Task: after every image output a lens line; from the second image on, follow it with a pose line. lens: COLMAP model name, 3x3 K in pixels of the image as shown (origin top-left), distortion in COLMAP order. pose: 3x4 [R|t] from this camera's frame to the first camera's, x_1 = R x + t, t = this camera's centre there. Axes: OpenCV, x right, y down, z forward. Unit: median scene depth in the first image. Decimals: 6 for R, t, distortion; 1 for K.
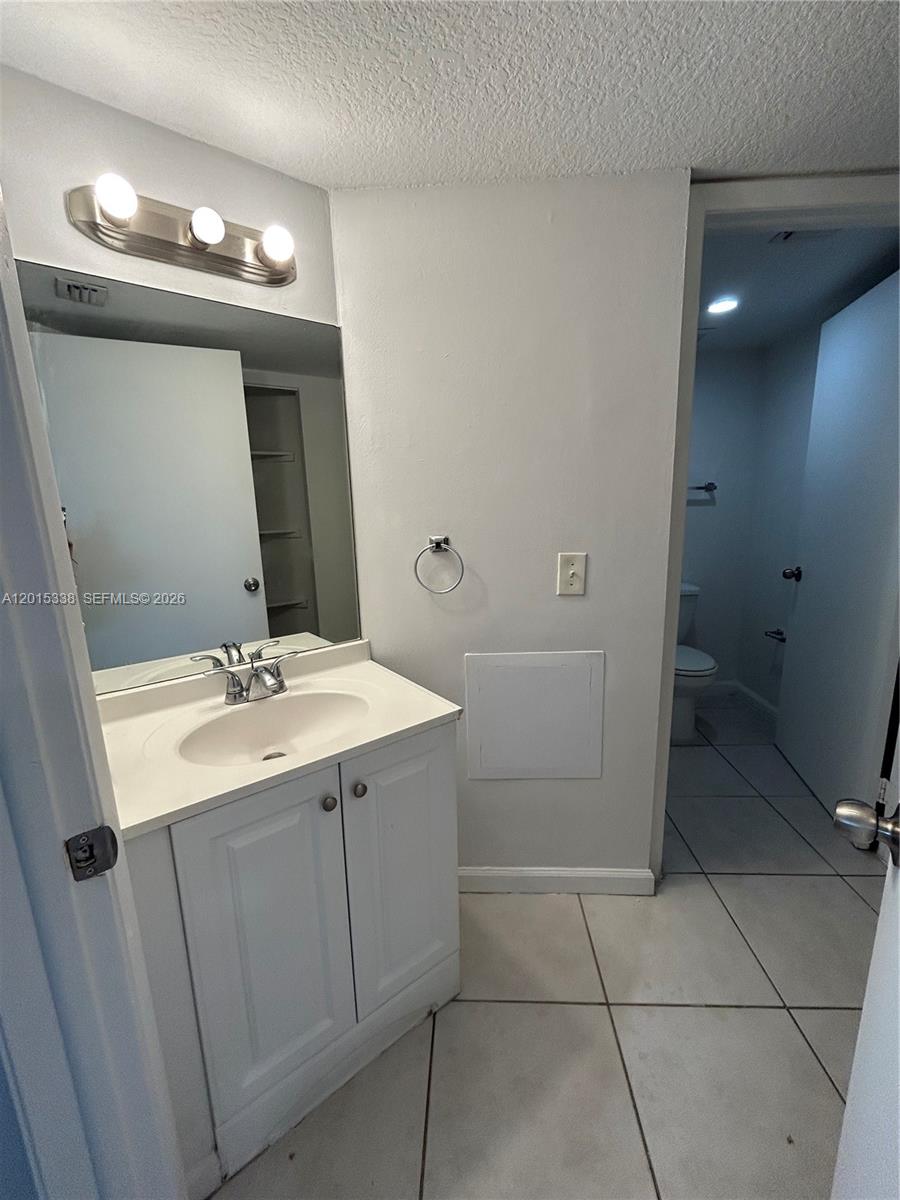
lens RADIAL K [[485.2, 0, 445.2], [0, 485.2, 599.6], [0, 0, 1]] dist [-0.000985, 0.000358]
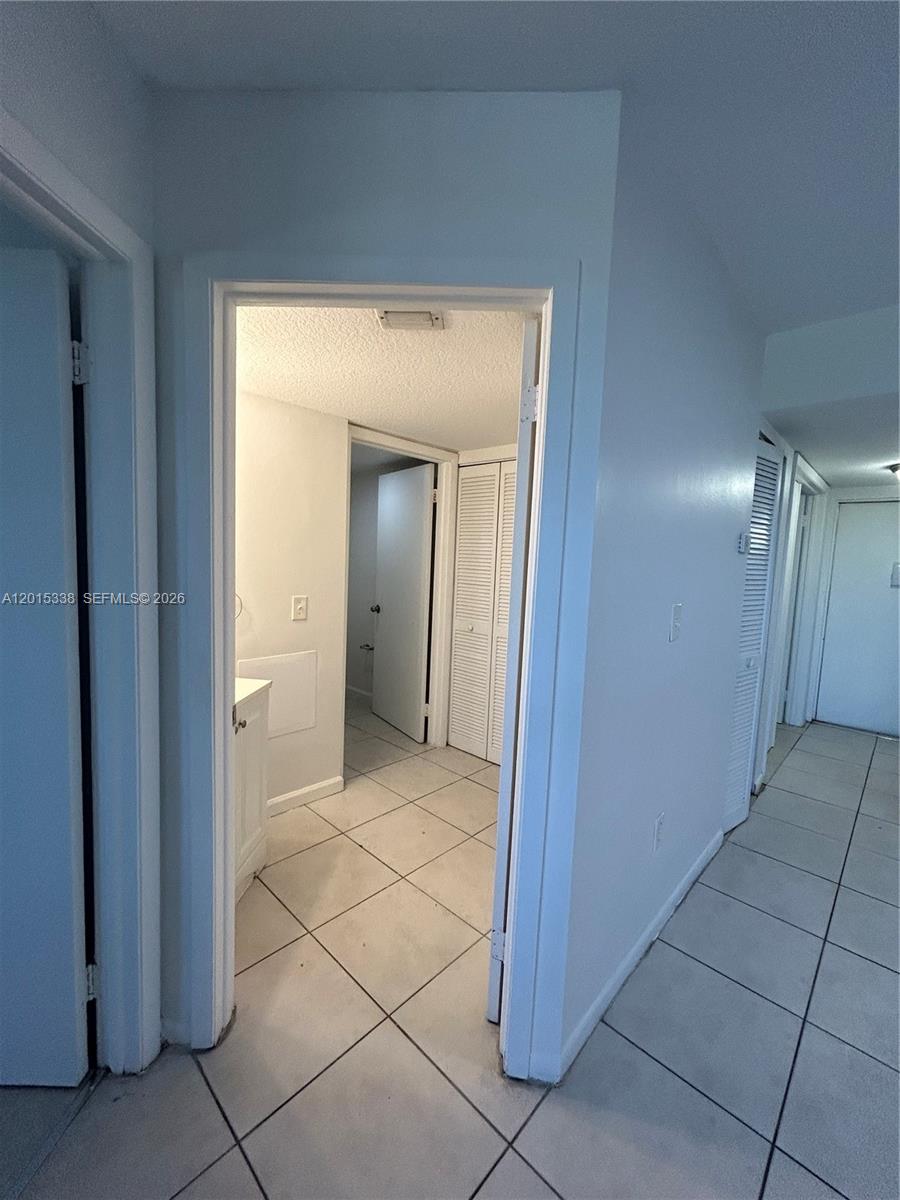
lens RADIAL K [[485.2, 0, 450.6], [0, 485.2, 599.6], [0, 0, 1]] dist [-0.000985, 0.000358]
pose [[0.653121, -0.015905, 0.757087, -0.722276], [0.095662, 0.993503, -0.061653, 0.080054], [-0.751187, 0.112692, 0.650399, -0.577359]]
